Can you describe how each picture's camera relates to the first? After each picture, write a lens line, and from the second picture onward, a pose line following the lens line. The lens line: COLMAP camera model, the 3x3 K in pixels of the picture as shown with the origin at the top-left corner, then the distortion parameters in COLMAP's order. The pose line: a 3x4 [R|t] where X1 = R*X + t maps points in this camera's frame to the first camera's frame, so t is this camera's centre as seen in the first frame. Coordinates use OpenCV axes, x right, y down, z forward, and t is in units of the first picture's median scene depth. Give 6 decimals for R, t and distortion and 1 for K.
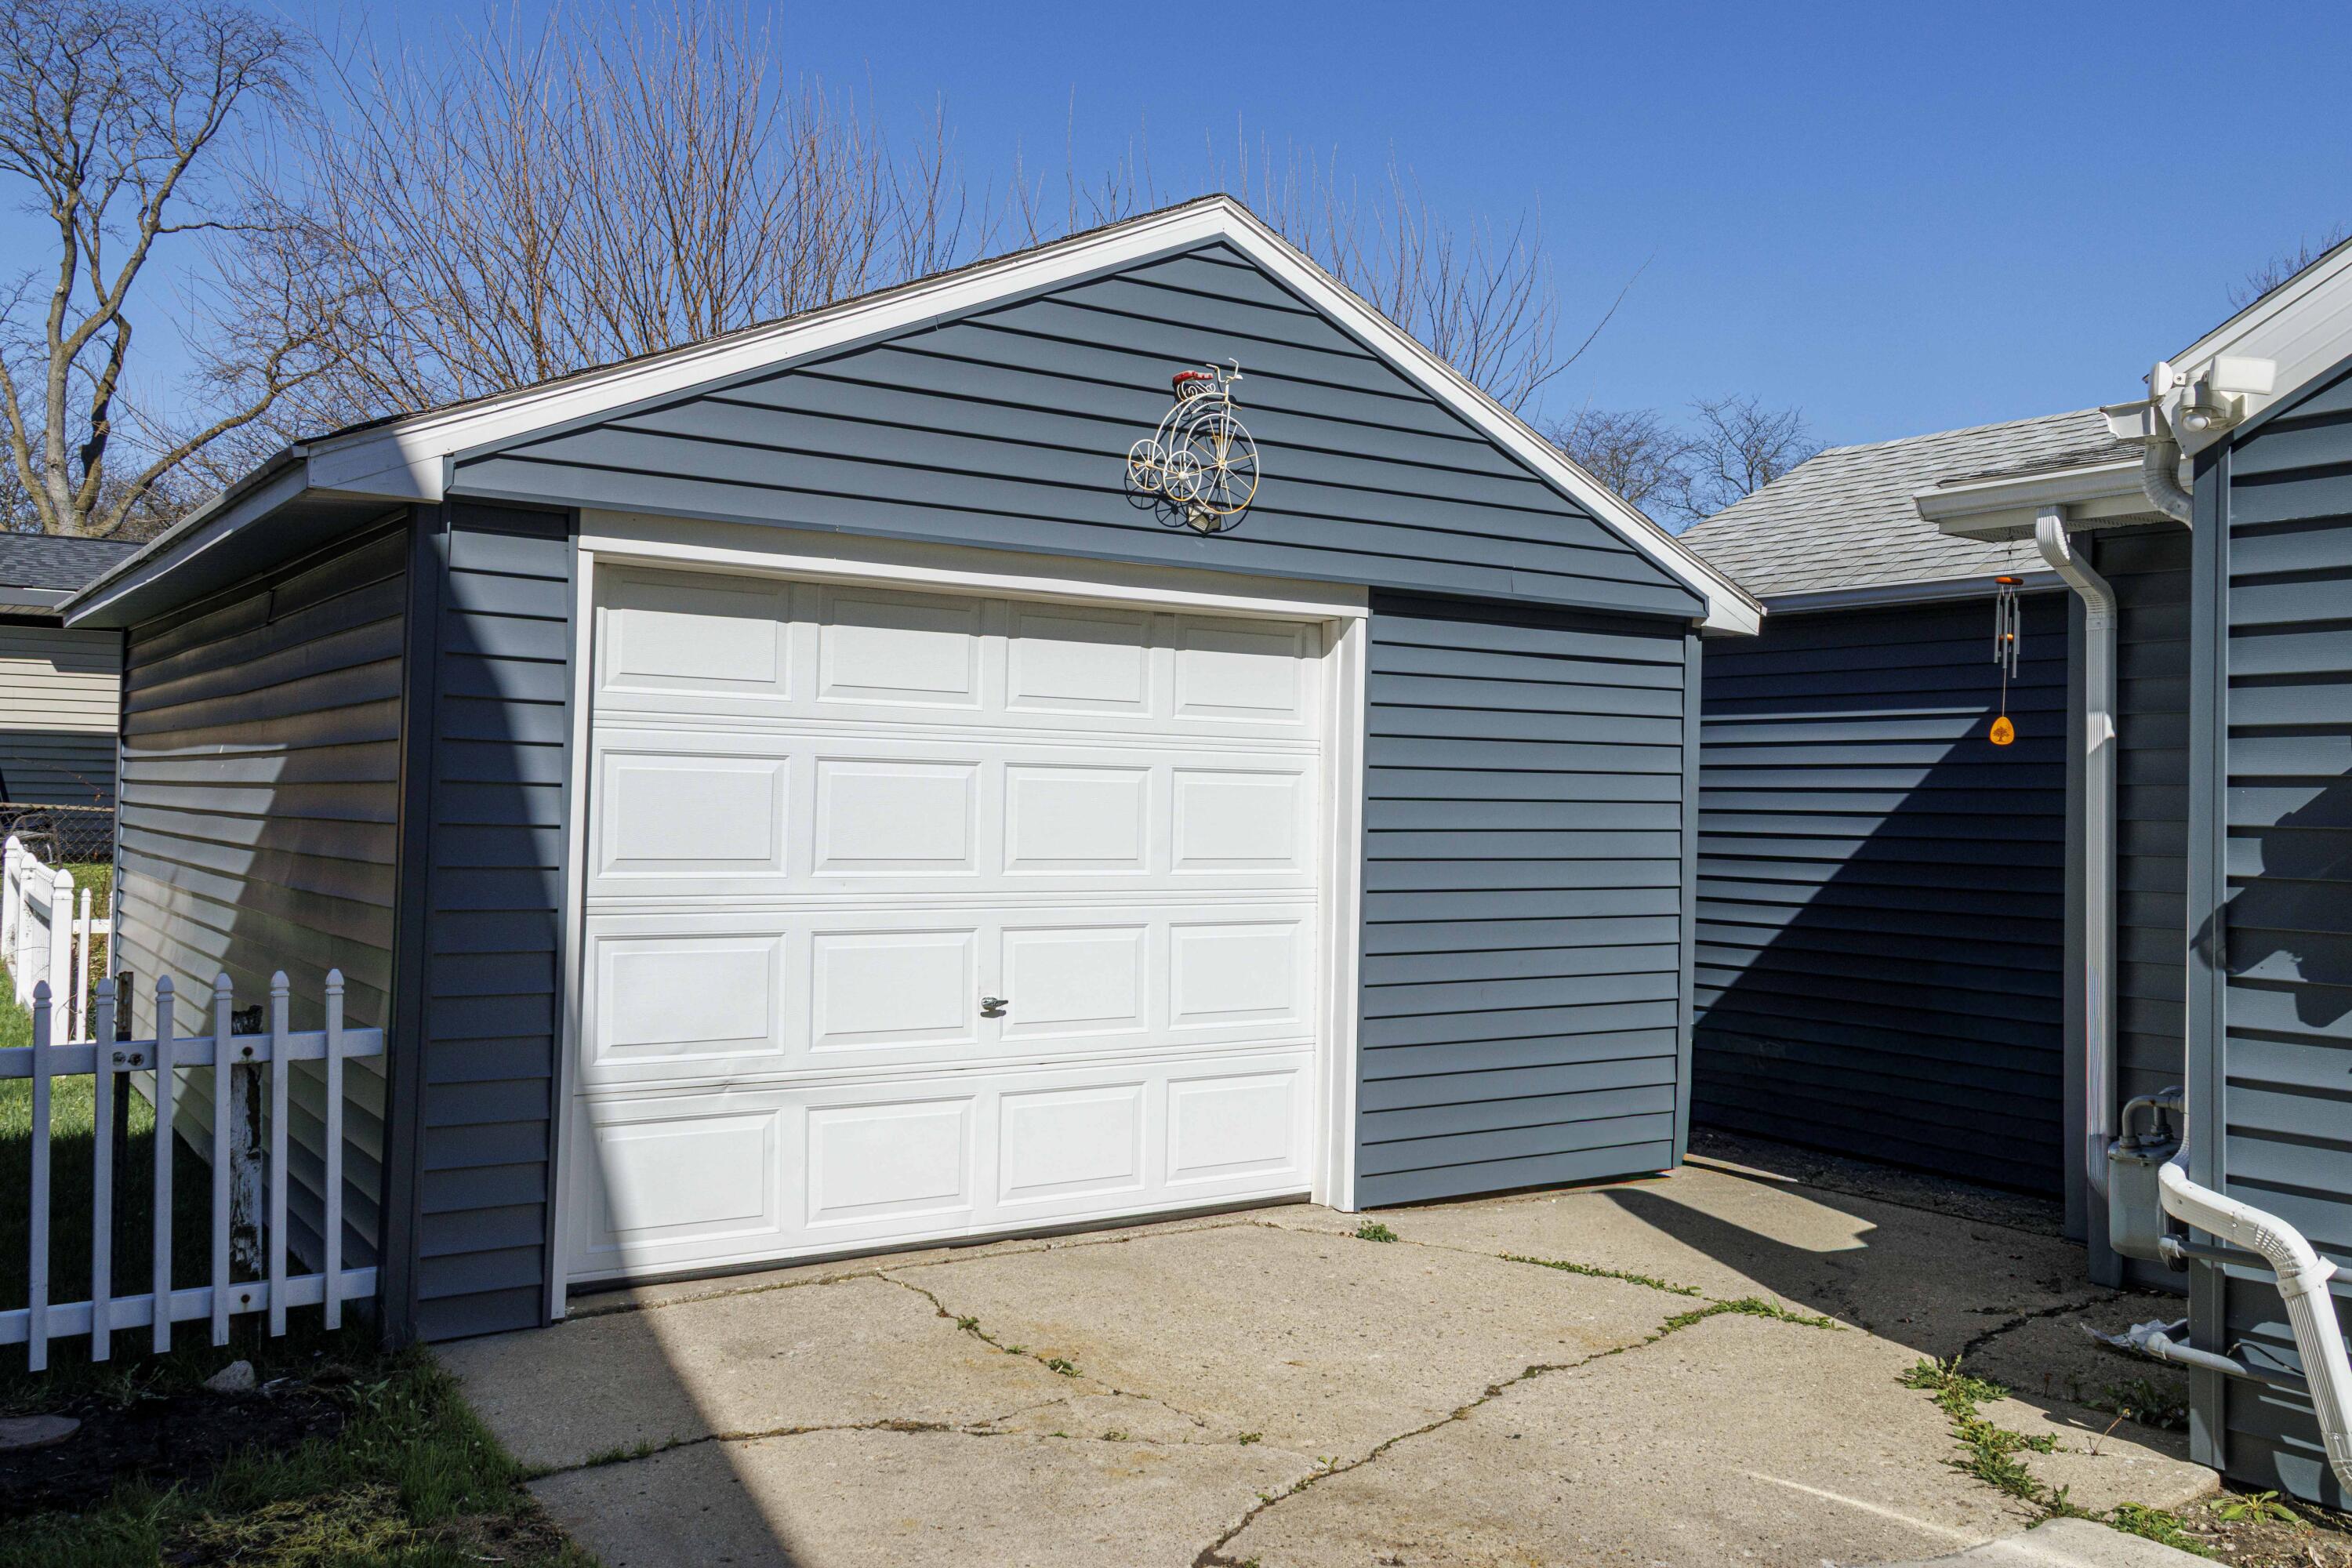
lens RADIAL K [[1996.1, 0, 1139.0], [0, 1996.1, 669.1], [0, 0, 1]] dist [0.013223, 0.008745]
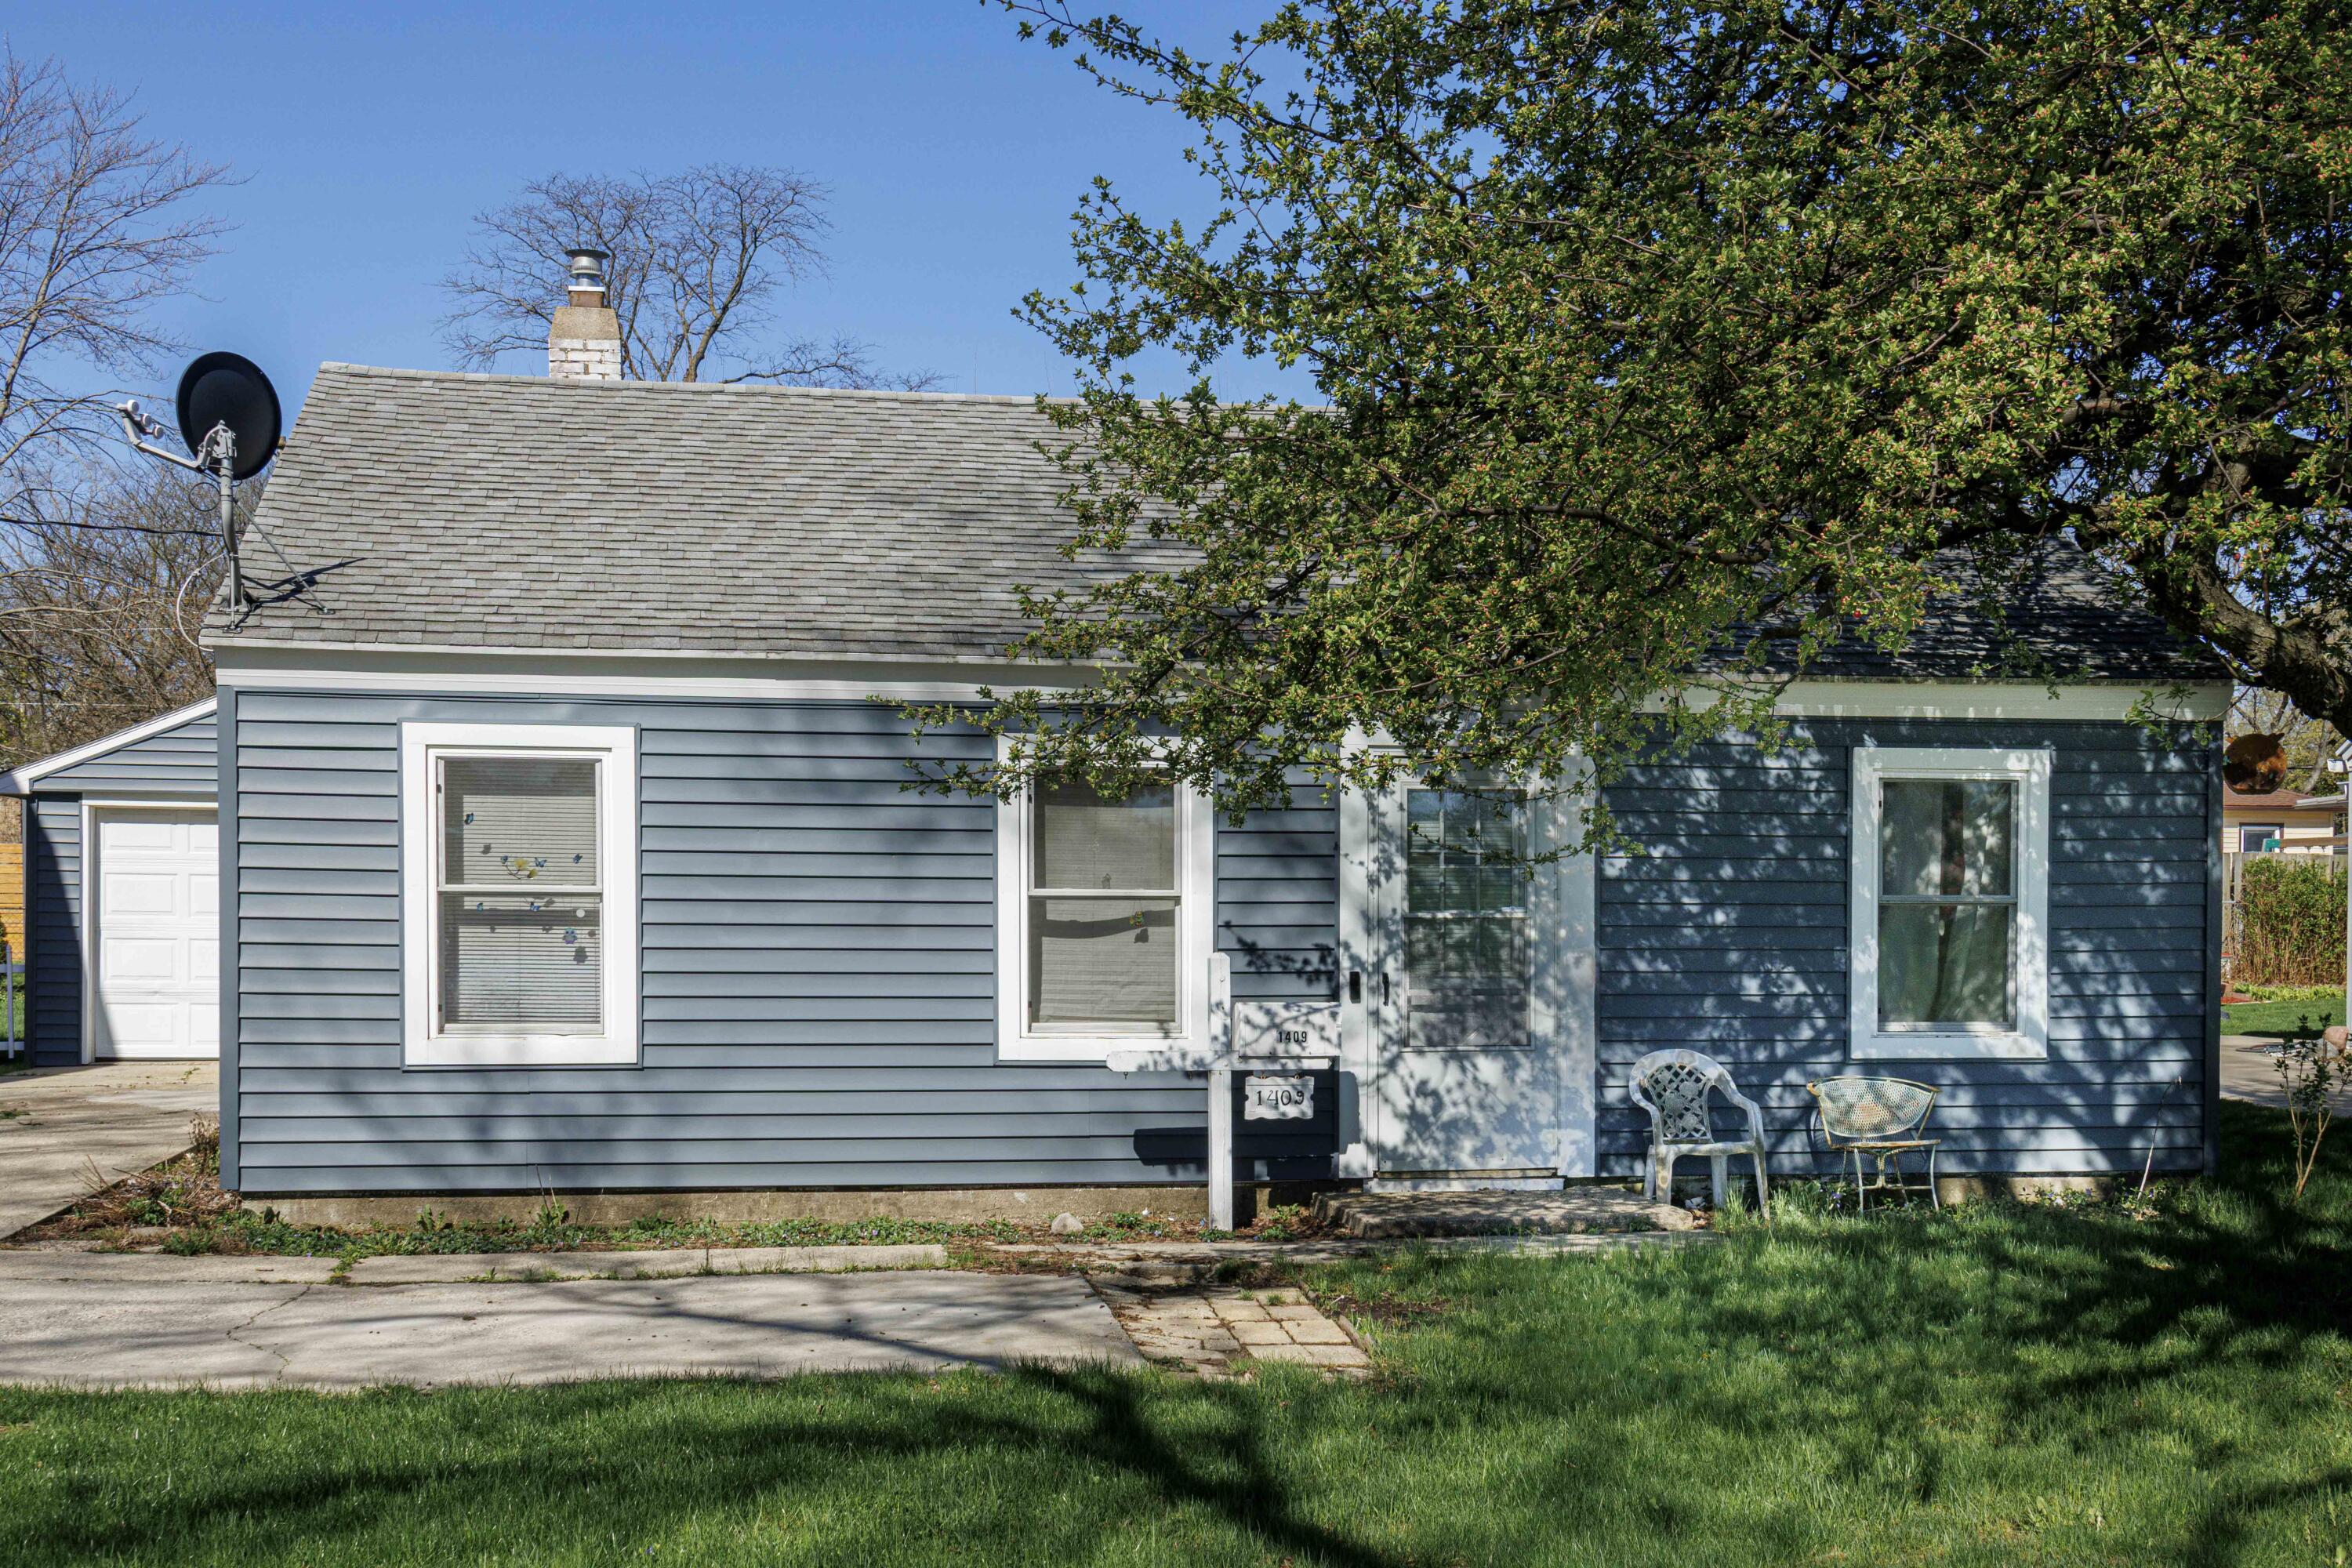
lens RADIAL K [[2631.5, 0, 1157.6], [0, 2631.5, 889.2], [0, 0, 1]] dist [0.010593, 0.000000]
pose [[0.924736, -0.014728, -0.380323, 2.254173], [0.031213, 0.998820, 0.037213, -0.027539], [0.379326, -0.046284, 0.924105, -1.687861]]
